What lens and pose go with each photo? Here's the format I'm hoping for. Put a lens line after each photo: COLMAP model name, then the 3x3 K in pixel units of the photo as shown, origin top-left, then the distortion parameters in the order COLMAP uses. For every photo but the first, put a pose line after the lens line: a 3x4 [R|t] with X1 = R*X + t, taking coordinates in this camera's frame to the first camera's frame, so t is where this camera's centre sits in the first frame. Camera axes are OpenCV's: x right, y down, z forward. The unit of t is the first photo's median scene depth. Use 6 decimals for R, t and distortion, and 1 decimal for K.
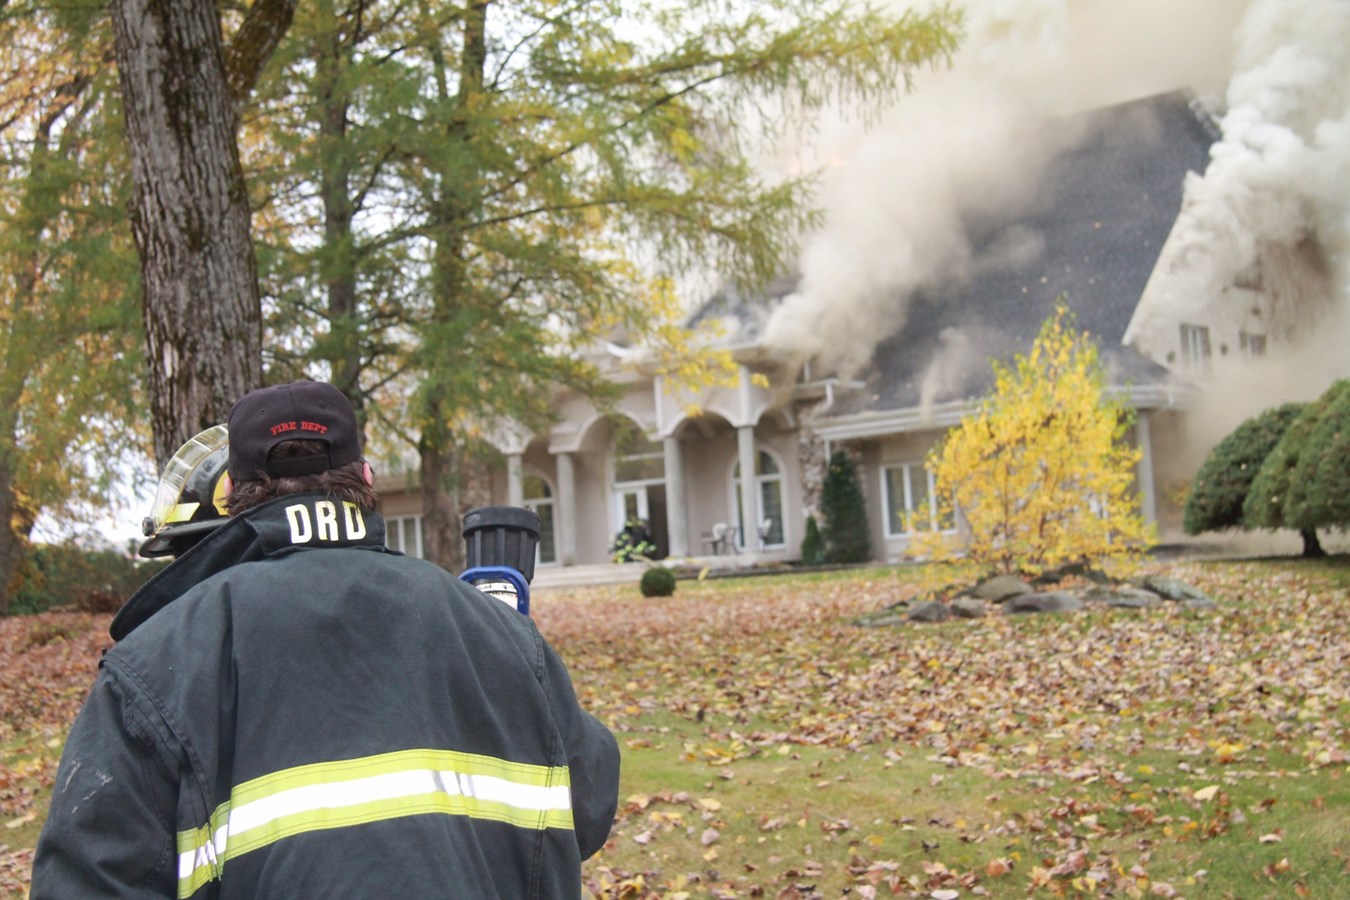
lens RADIAL K [[2211.5, 0, 850.6], [0, 2211.5, 488.3], [0, 0, 1]] dist [0.193136, 0.135337]
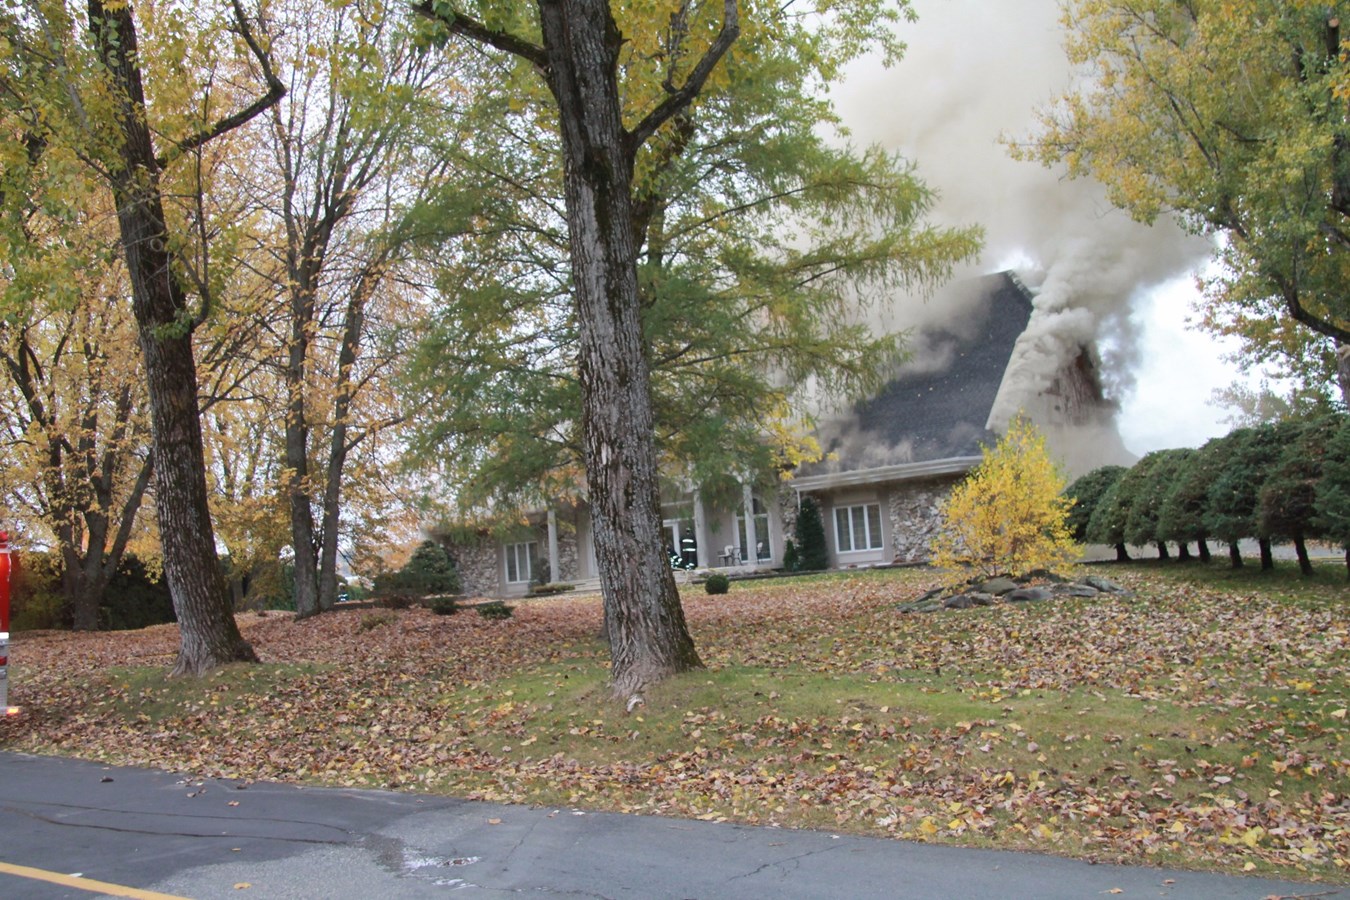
lens RADIAL K [[1441.1, 0, 690.6], [0, 1441.1, 481.5], [0, 0, 1]] dist [-0.052269, 0.243944]
pose [[0.997492, -0.011165, 0.069896, -0.253538], [0.012769, 0.999665, -0.022534, -0.010849], [-0.069621, 0.023370, 0.997300, -0.021211]]
